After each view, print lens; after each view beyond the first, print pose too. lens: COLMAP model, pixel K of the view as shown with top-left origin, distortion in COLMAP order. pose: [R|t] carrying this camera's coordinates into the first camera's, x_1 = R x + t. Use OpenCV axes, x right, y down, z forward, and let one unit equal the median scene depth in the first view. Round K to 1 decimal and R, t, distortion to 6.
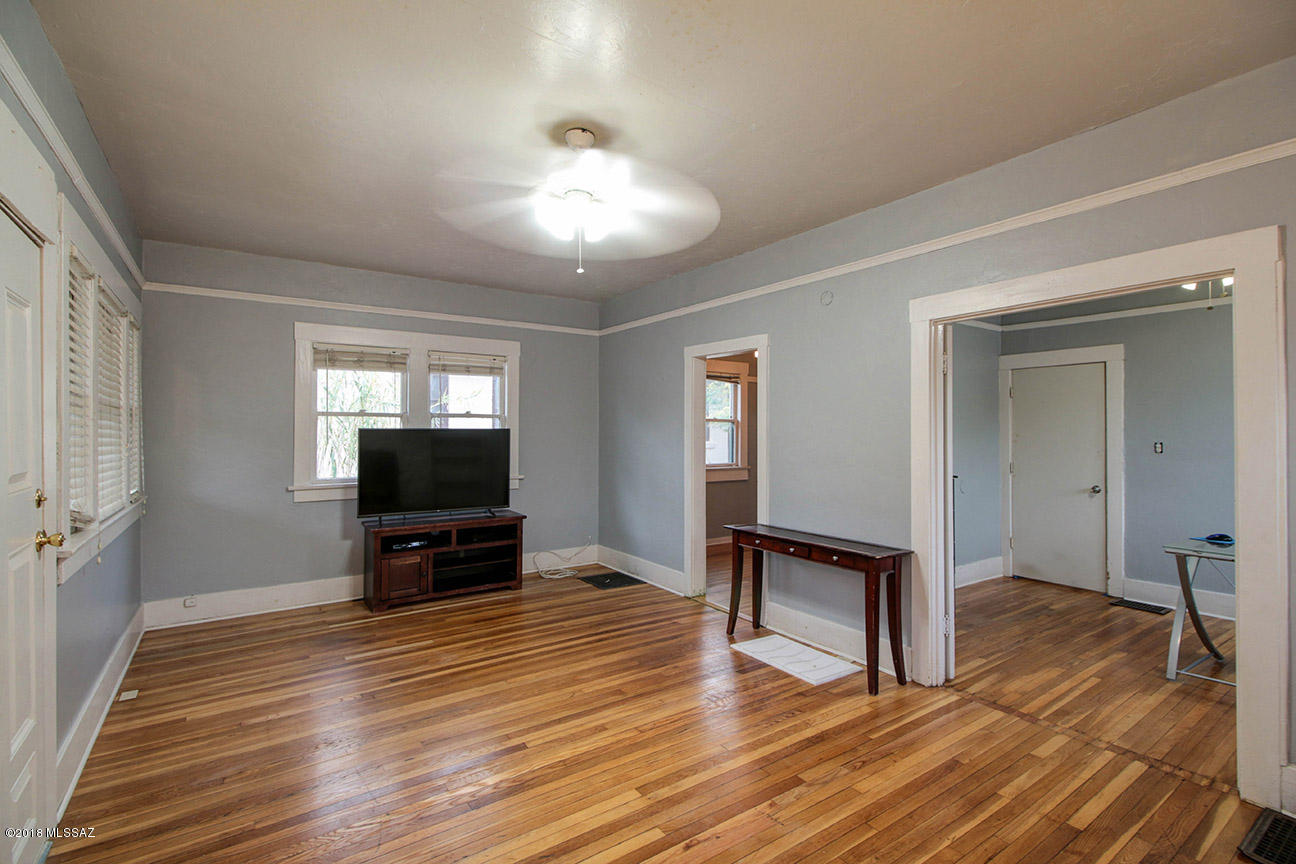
lens RADIAL K [[592.6, 0, 647.0], [0, 592.6, 426.4], [0, 0, 1]] dist [0.011057, -0.003393]
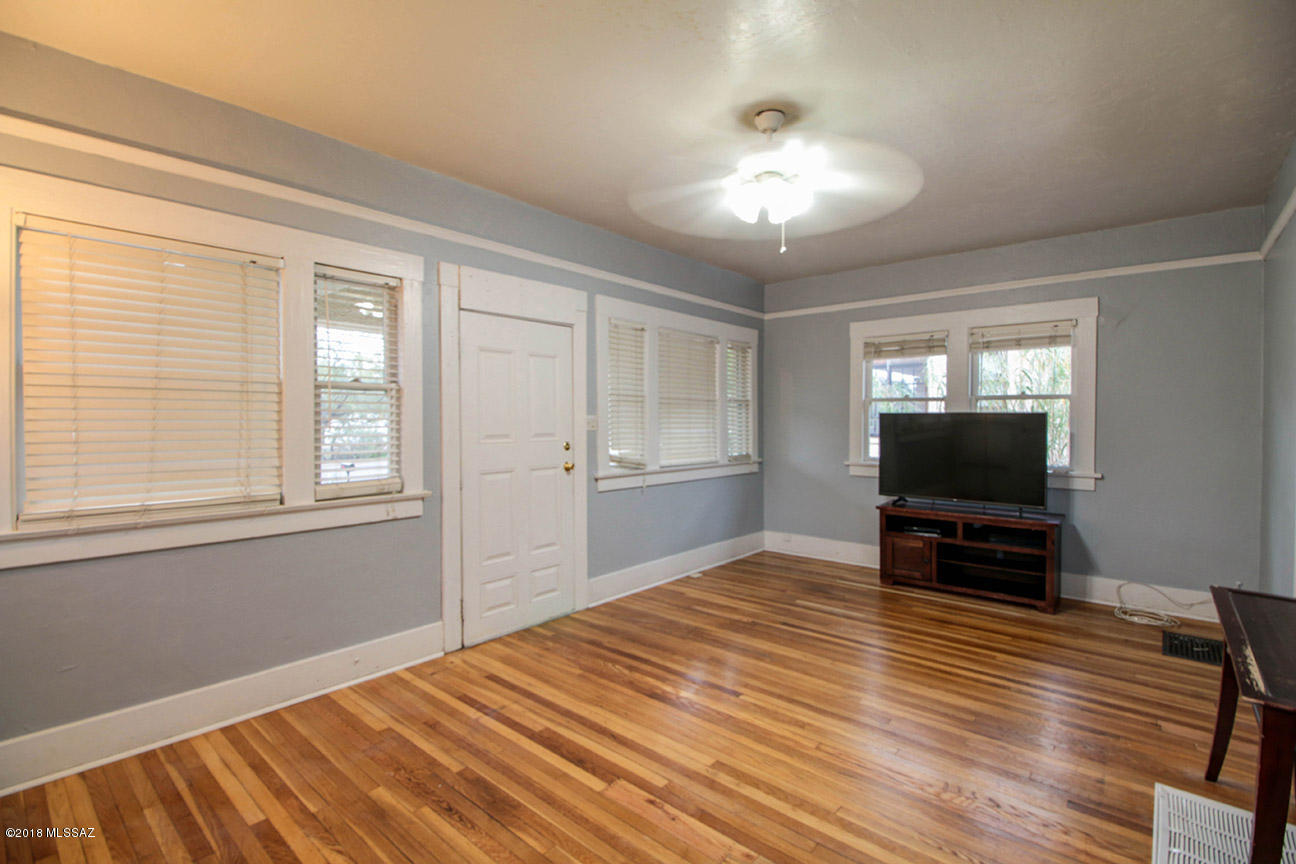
lens RADIAL K [[592.6, 0, 646.5], [0, 592.6, 433.3], [0, 0, 1]] dist [0.011057, -0.003393]
pose [[0.256420, 0.027214, -0.966182, 0.458359], [0.008536, 0.999501, 0.030418, 0.003768], [0.966528, -0.016047, 0.256059, 0.307694]]
